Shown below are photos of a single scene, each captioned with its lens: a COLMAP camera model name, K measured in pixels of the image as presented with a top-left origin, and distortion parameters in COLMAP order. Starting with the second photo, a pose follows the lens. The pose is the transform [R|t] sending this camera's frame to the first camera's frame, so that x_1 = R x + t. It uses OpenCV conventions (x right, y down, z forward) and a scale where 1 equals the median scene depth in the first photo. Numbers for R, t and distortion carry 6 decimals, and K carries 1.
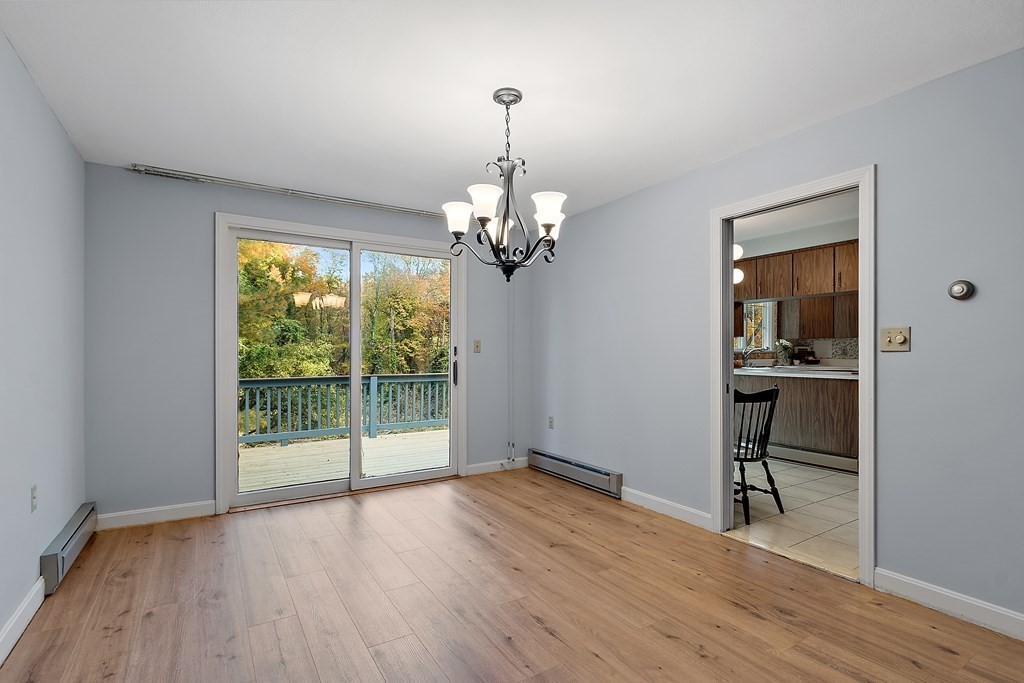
lens RADIAL K [[488.7, 0, 506.0], [0, 488.7, 350.3], [0, 0, 1]] dist [0.000795, -0.000291]
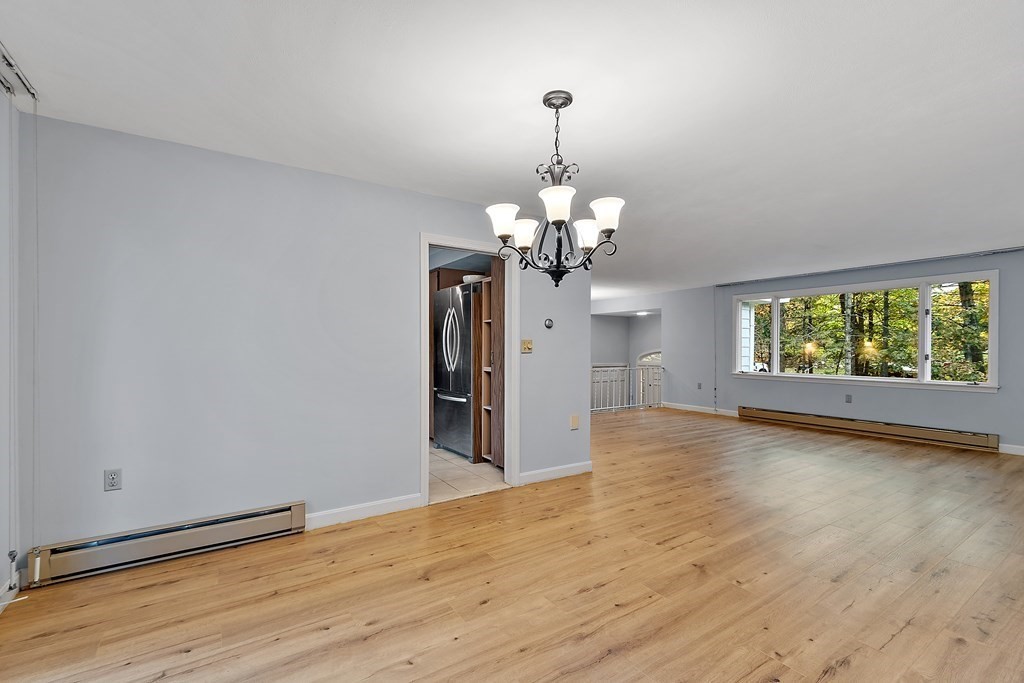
lens RADIAL K [[464.2, 0, 507.6], [0, 464.2, 348.7], [0, 0, 1]] dist [-0.000141, -0.000122]
pose [[-0.043350, -0.004289, 0.999051, -0.689026], [-0.002418, 0.999988, 0.004189, -0.010418], [-0.999057, -0.002234, -0.043359, 0.843009]]
